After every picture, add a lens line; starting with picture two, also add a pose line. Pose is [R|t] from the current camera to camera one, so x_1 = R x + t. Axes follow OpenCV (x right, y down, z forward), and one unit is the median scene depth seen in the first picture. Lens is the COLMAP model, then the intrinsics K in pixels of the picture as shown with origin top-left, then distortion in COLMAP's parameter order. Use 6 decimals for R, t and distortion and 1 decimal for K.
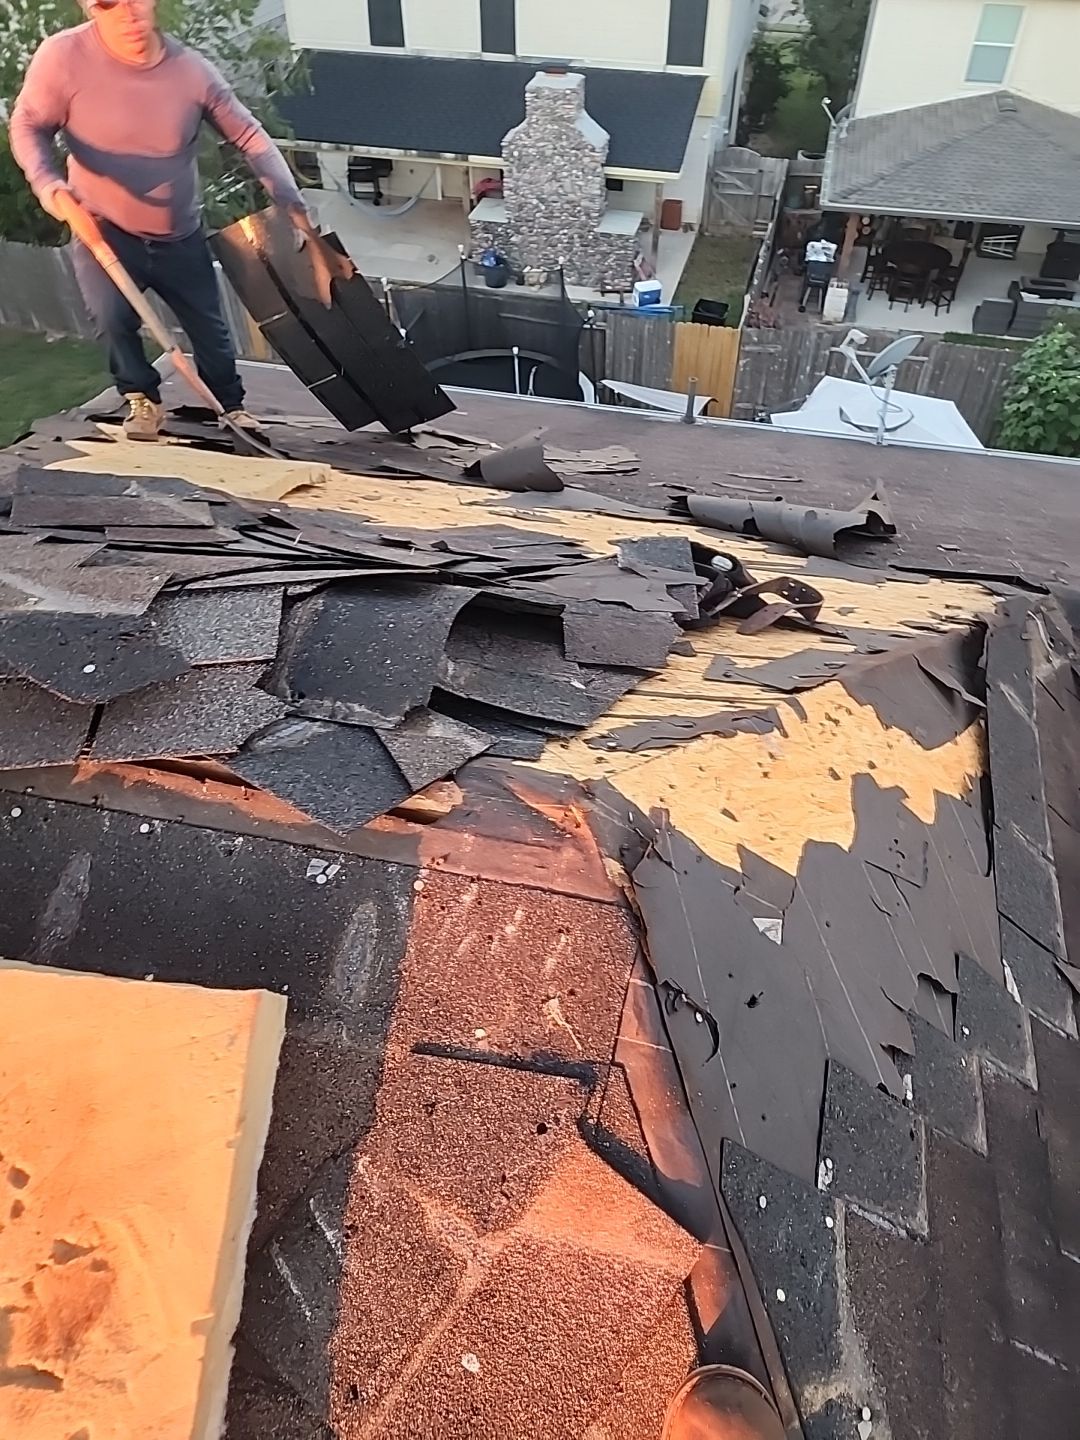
lens RADIAL K [[943.3, 0, 568.2], [0, 943.3, 743.7], [0, 0, 1]] dist [0.052431, -0.054764]
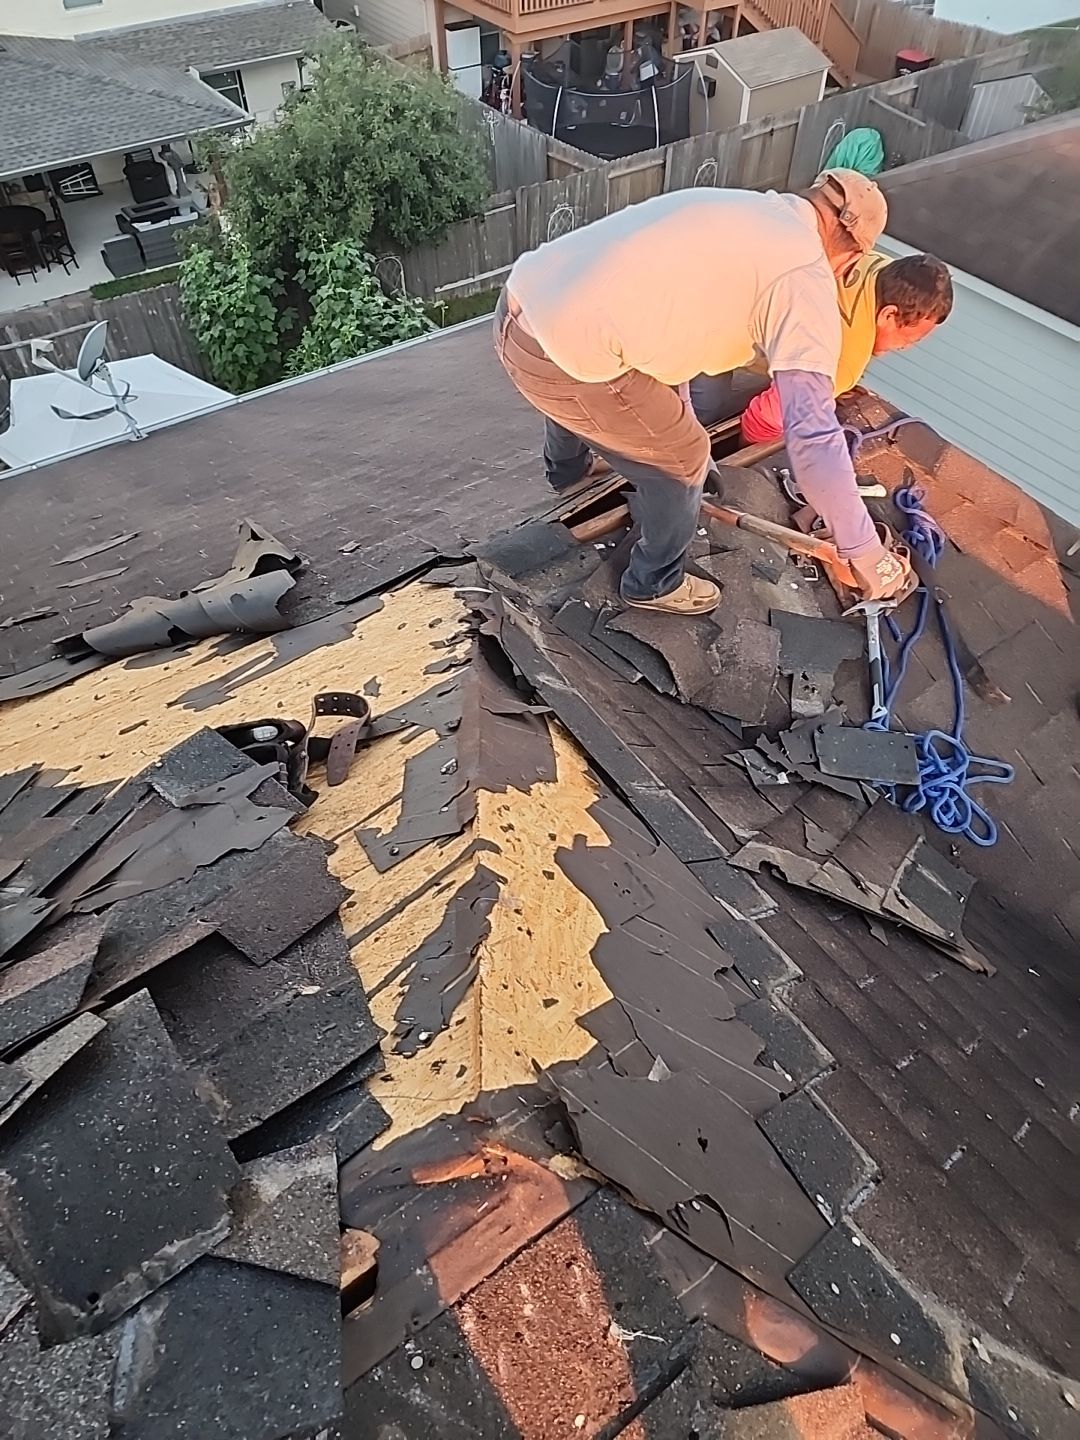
lens RADIAL K [[943.3, 0, 543.9], [0, 943.3, 718.2], [0, 0, 1]] dist [0.052431, -0.054764]
pose [[0.667814, -0.567103, 0.482098, -0.113098], [0.546325, 0.813349, 0.199979, -0.290333], [-0.505523, 0.129833, 0.852989, 0.090848]]
